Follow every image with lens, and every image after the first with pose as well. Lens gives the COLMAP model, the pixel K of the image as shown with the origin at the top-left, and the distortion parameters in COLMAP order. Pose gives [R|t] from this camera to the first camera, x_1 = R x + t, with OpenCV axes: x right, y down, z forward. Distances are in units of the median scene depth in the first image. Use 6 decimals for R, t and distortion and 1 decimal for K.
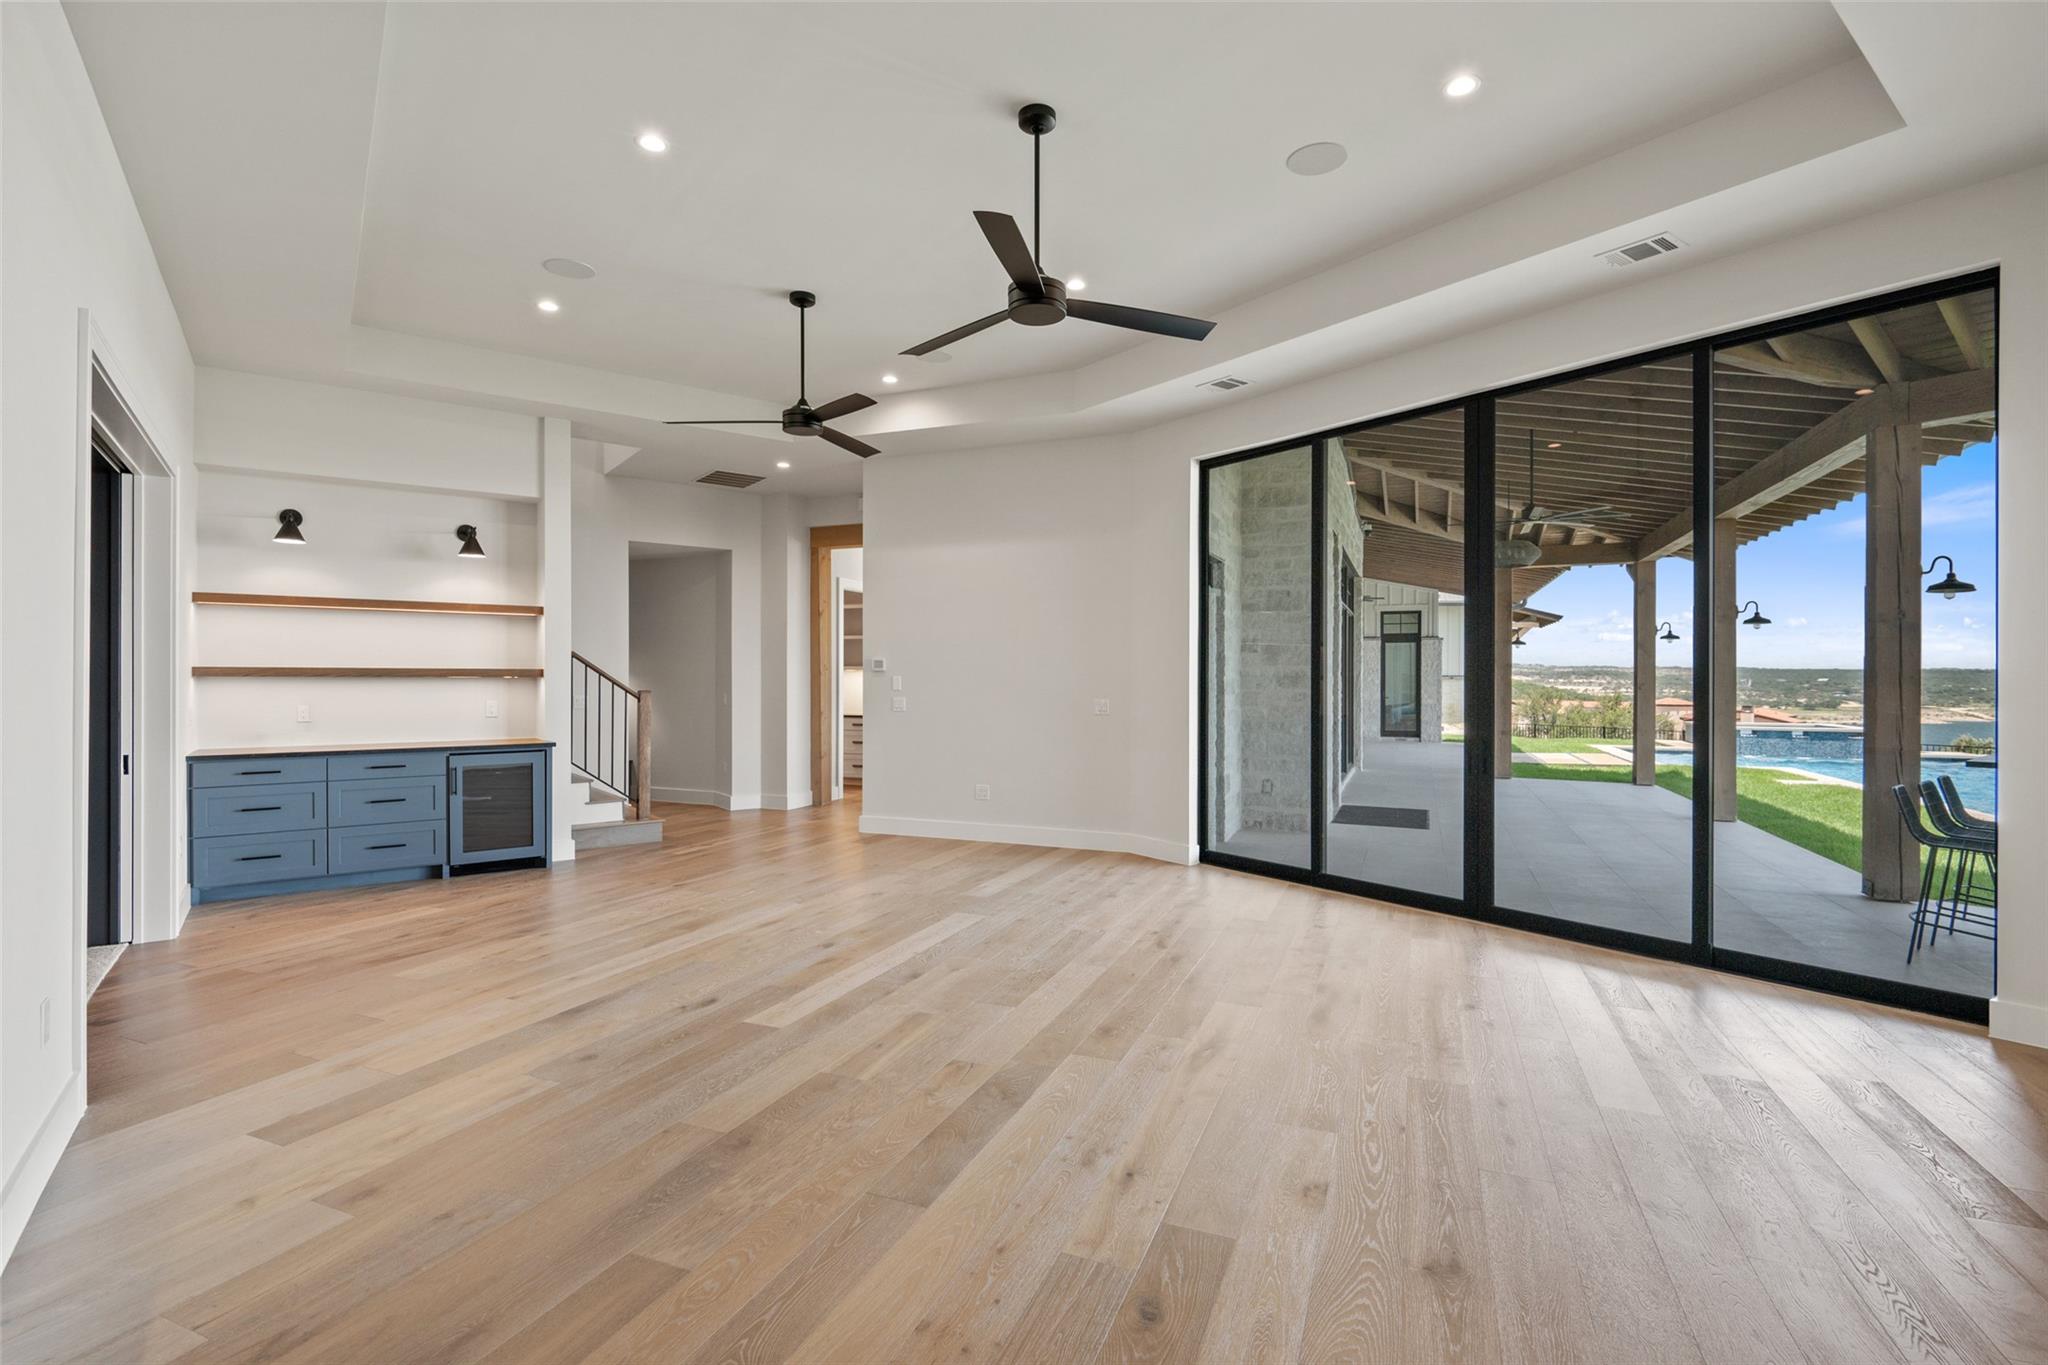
lens RADIAL K [[939.8, 0, 1019.6], [0, 939.8, 681.4], [0, 0, 1]] dist [-0.004531, 0.000049]
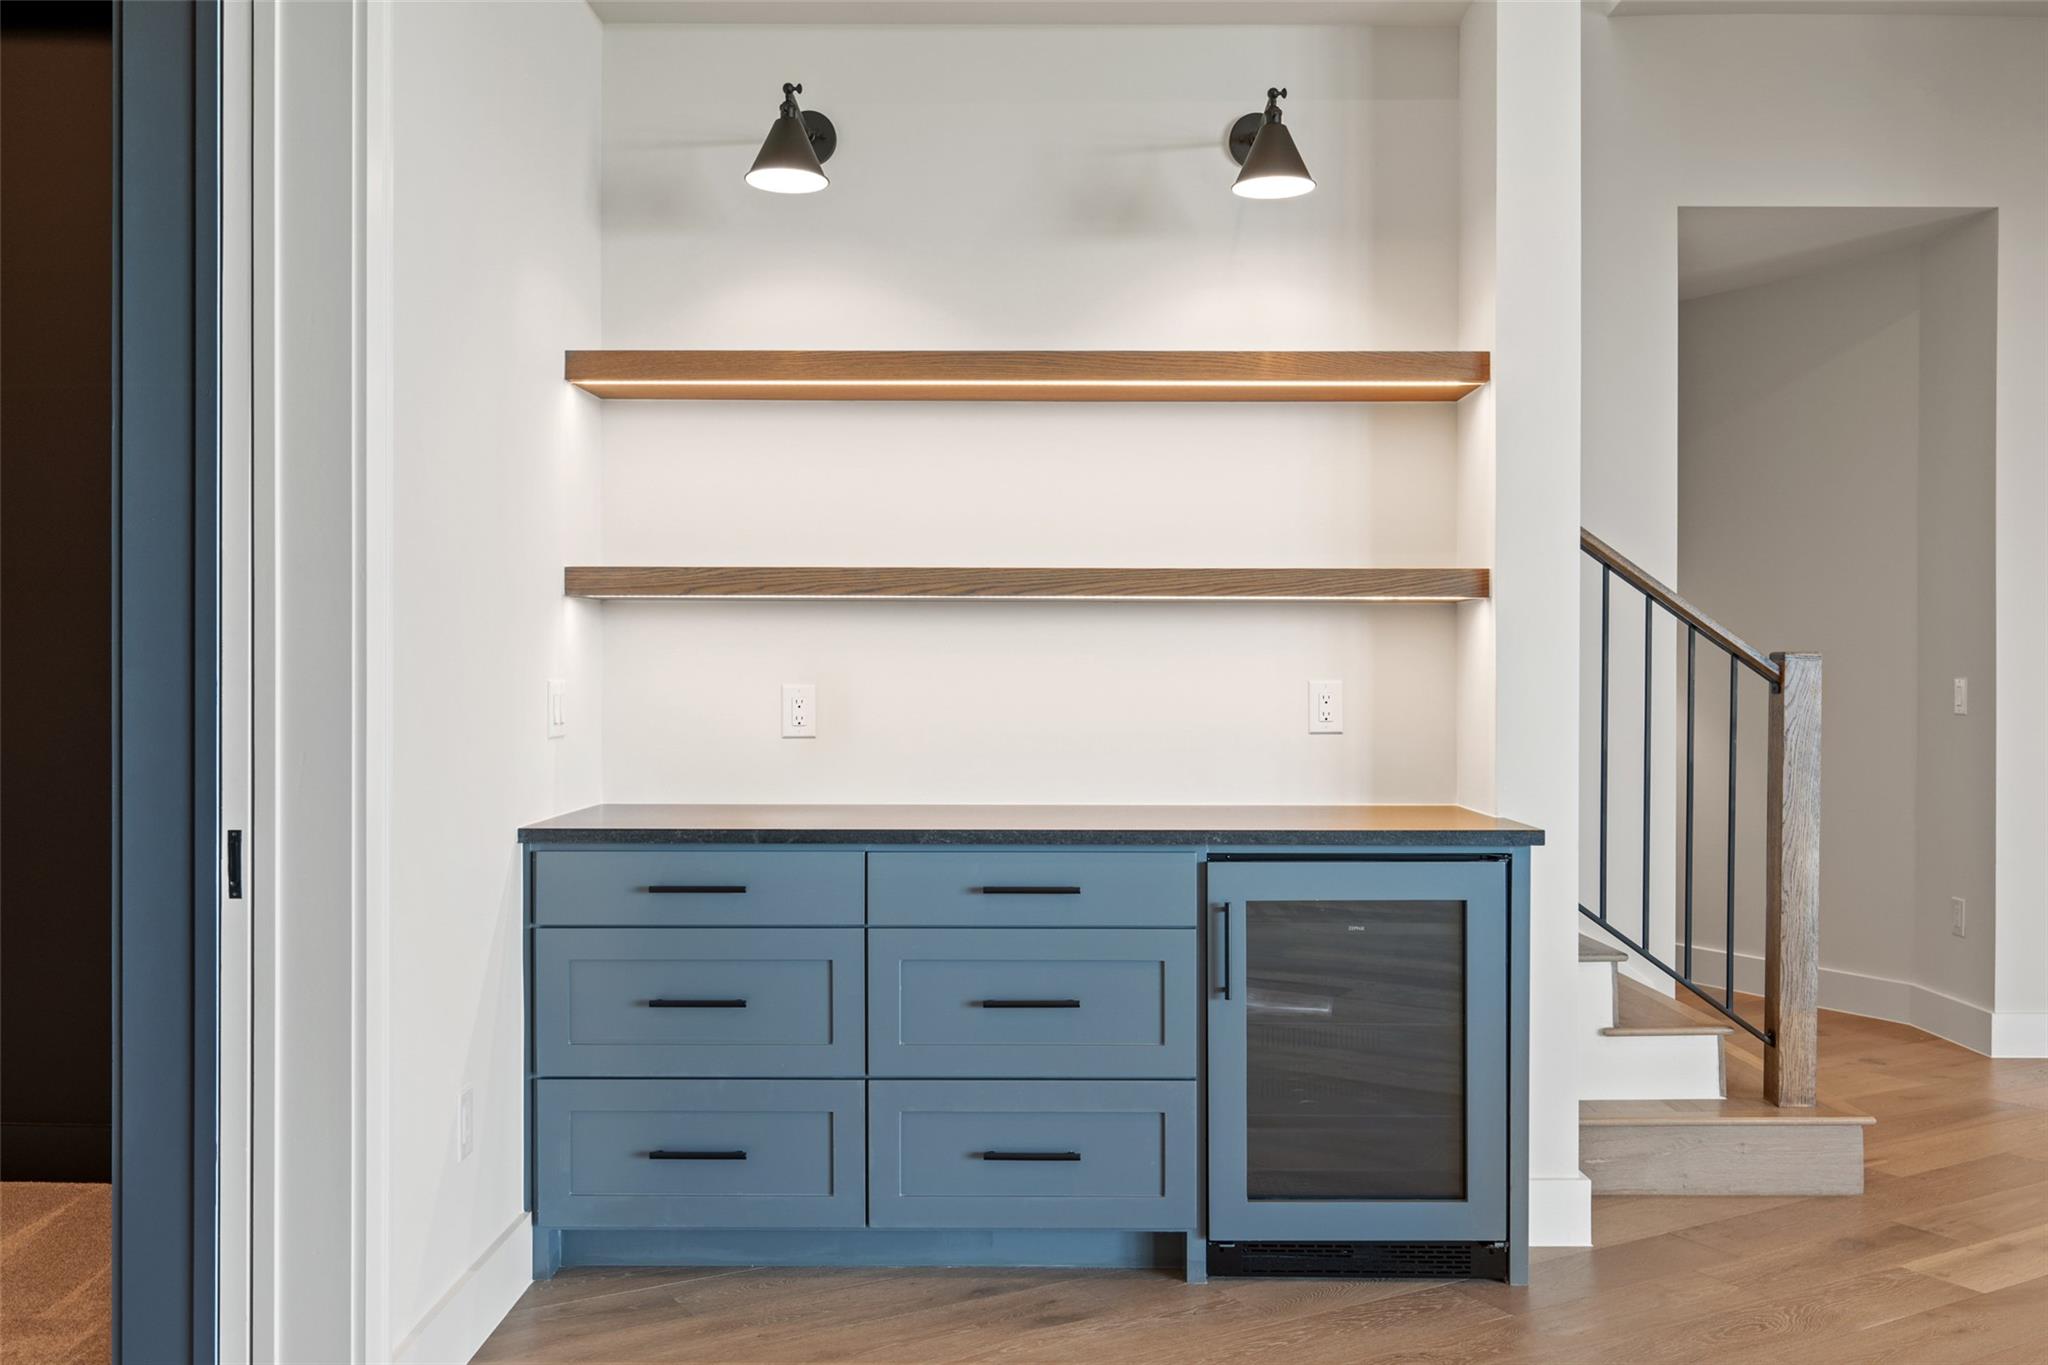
lens RADIAL K [[1770.0, 0, 1023.4], [0, 1770.0, 684.0], [0, 0, 1]] dist [0.011579, 0.005411]
pose [[0.801901, 0.002631, -0.597451, -0.318620], [-0.003090, 0.999995, 0.000257, 0.024139], [0.597449, 0.001640, 0.801905, 0.514184]]
